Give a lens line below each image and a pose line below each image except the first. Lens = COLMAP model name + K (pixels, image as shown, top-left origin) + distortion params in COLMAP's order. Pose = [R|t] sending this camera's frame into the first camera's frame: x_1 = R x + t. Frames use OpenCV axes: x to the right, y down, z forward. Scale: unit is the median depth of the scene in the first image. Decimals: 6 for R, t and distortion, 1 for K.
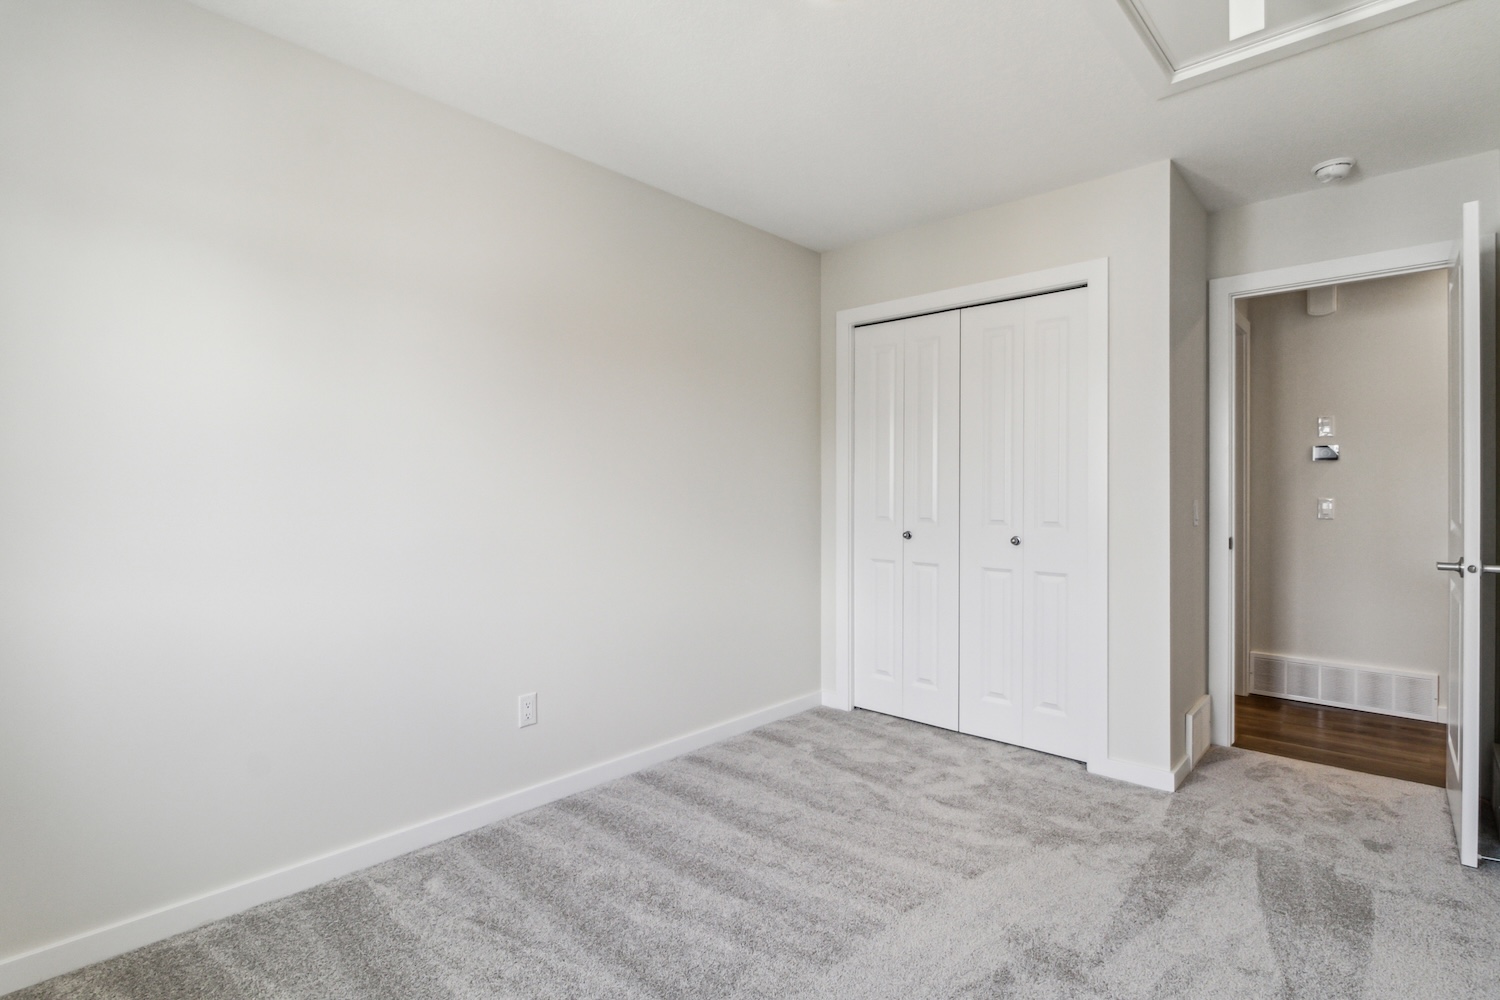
lens RADIAL K [[723.5, 0, 753.7], [0, 723.5, 482.8], [0, 0, 1]] dist [0.002836, 0.000269]
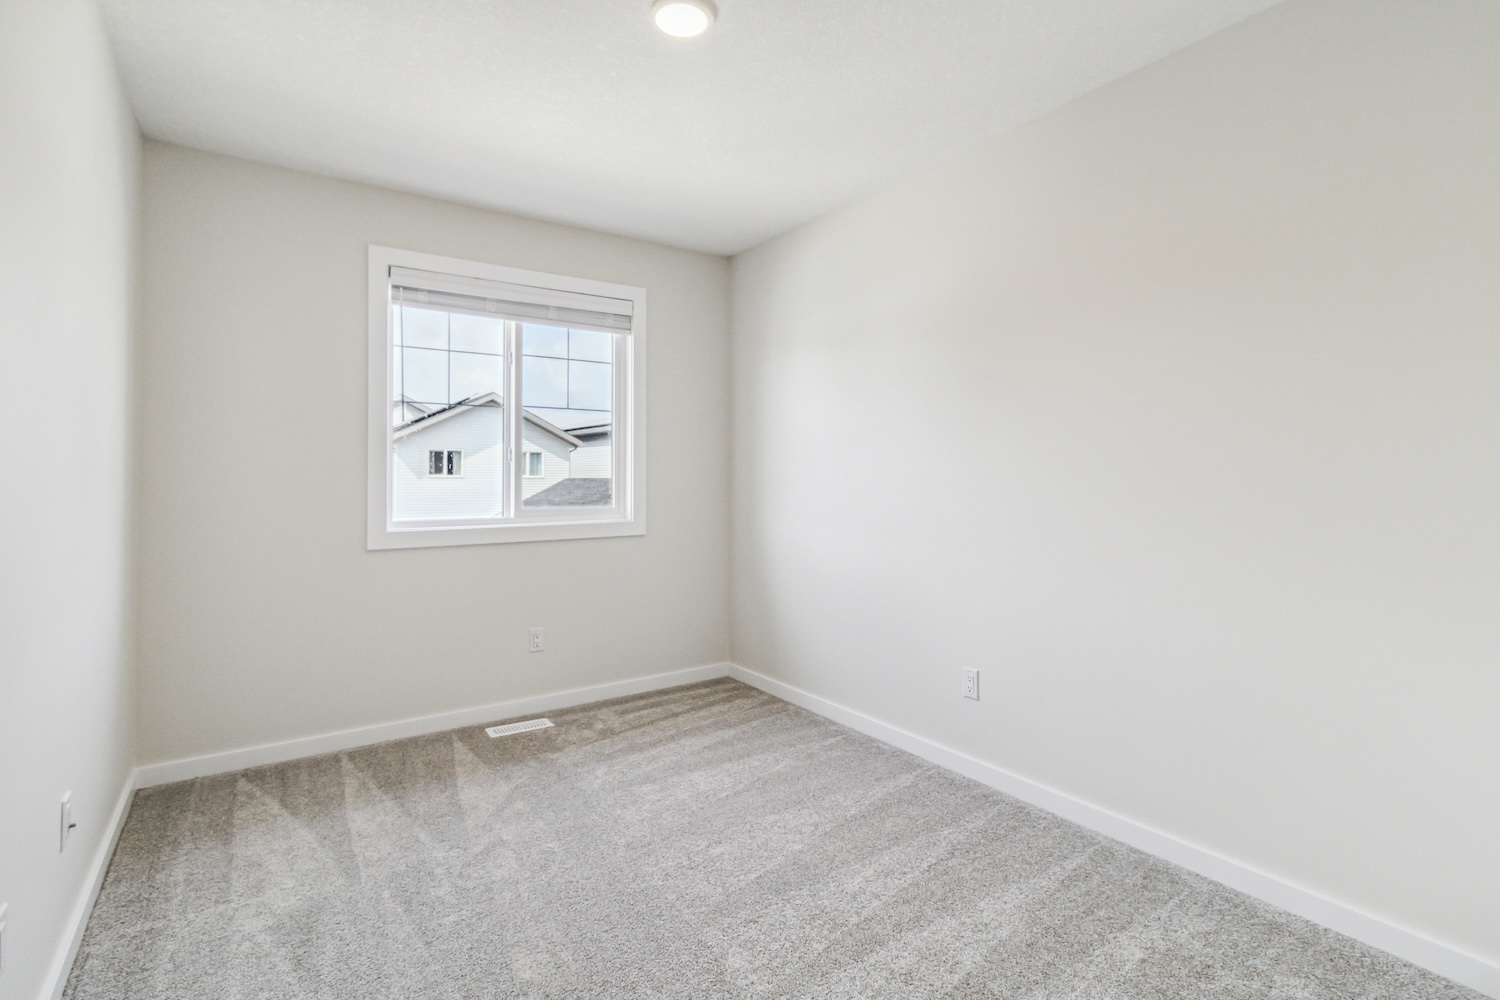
lens RADIAL K [[723.5, 0, 753.7], [0, 723.5, 482.8], [0, 0, 1]] dist [0.002836, 0.000269]
pose [[-0.213081, 0.006749, -0.977011, 0.767335], [0.007033, 0.999961, 0.005374, 0.018656], [0.977009, -0.005727, -0.213120, 0.919550]]
